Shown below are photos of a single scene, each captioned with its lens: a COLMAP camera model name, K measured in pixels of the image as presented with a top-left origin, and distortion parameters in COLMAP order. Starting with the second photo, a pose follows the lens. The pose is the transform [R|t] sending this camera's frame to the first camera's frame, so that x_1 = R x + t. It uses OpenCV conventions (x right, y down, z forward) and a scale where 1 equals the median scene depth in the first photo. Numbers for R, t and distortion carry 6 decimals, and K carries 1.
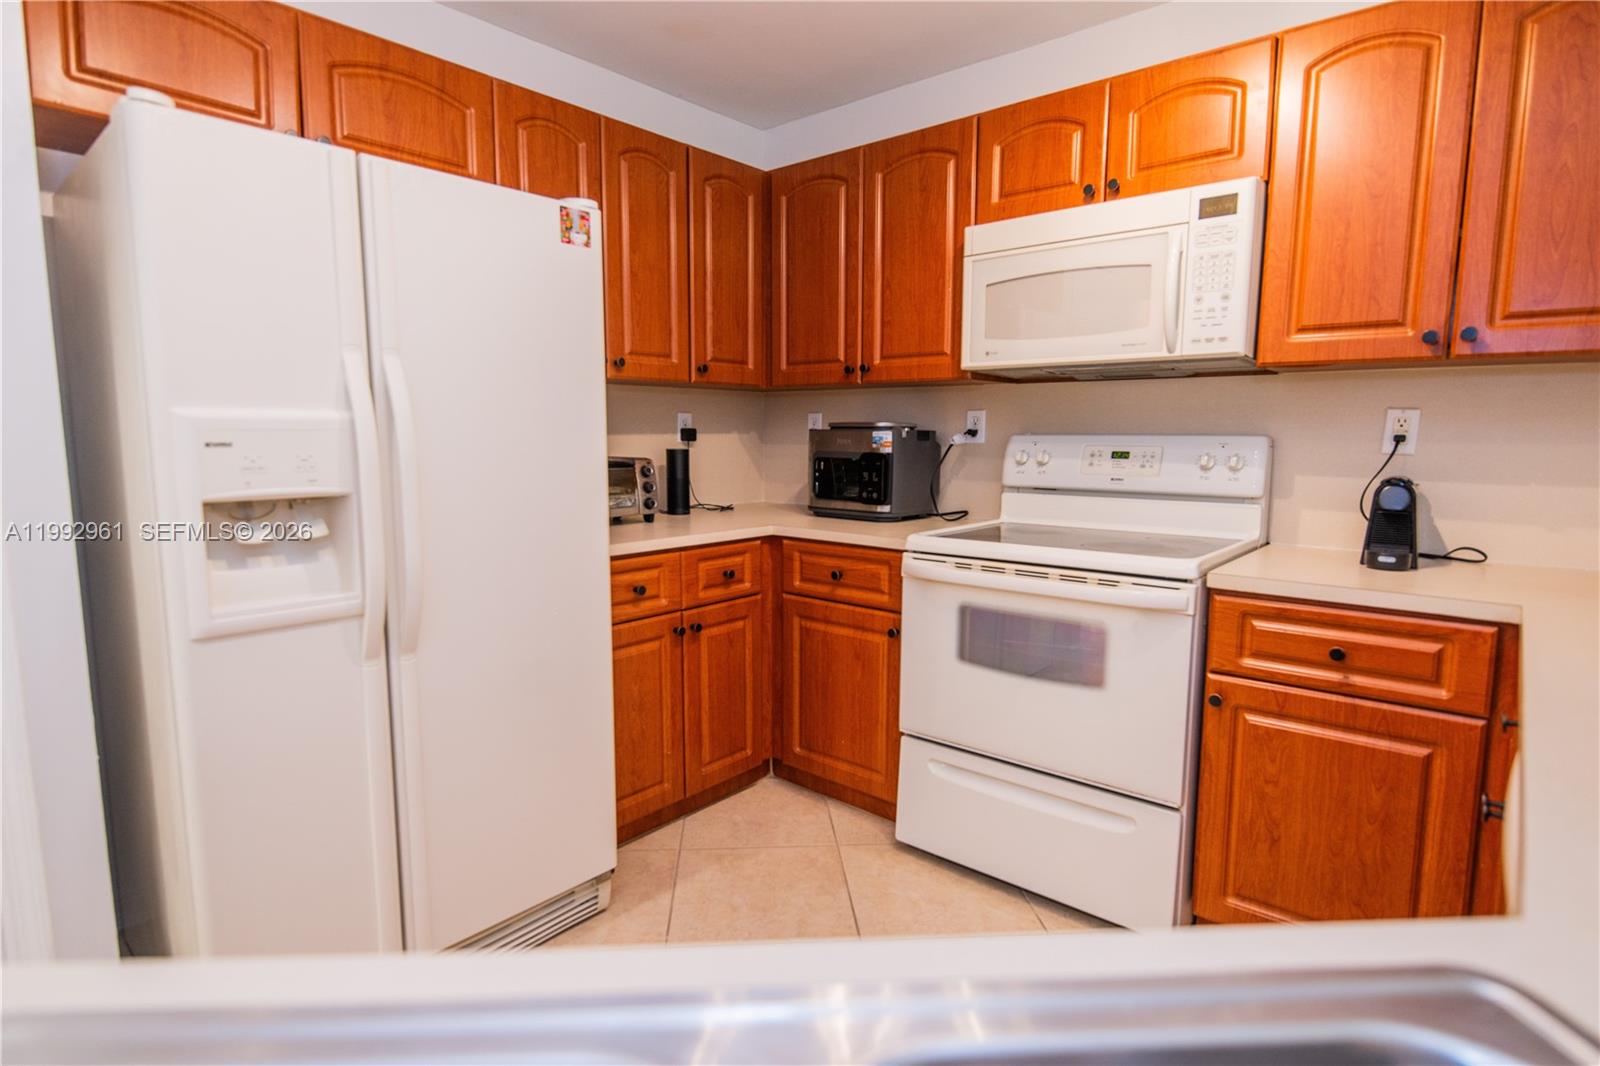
lens RADIAL K [[826.9, 0, 805.6], [0, 826.9, 533.3], [0, 0, 1]] dist [0.000086, -0.000260]
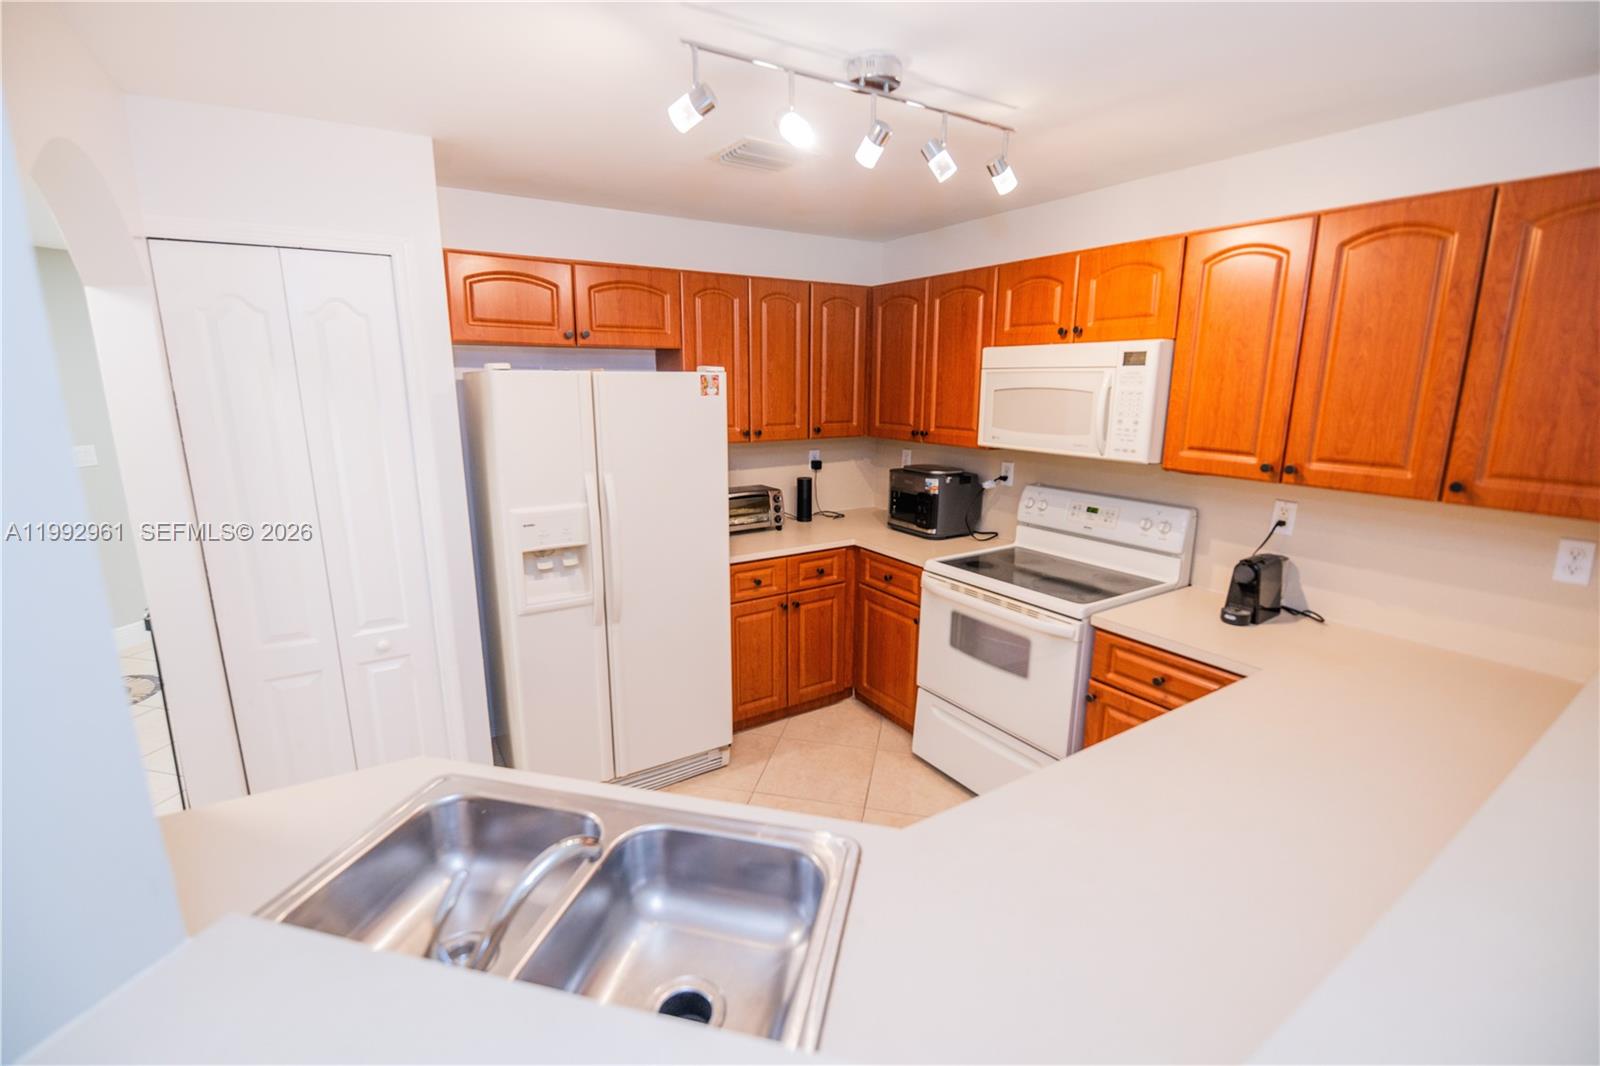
lens RADIAL K [[698.0, 0, 798.2], [0, 698.0, 530.5], [0, 0, 1]] dist [-0.001331, -0.010723]
pose [[0.956033, 0.062605, -0.286498, 0.244242], [-0.035685, 0.994523, 0.098241, -0.157407], [0.291079, -0.083698, 0.953031, -0.265630]]
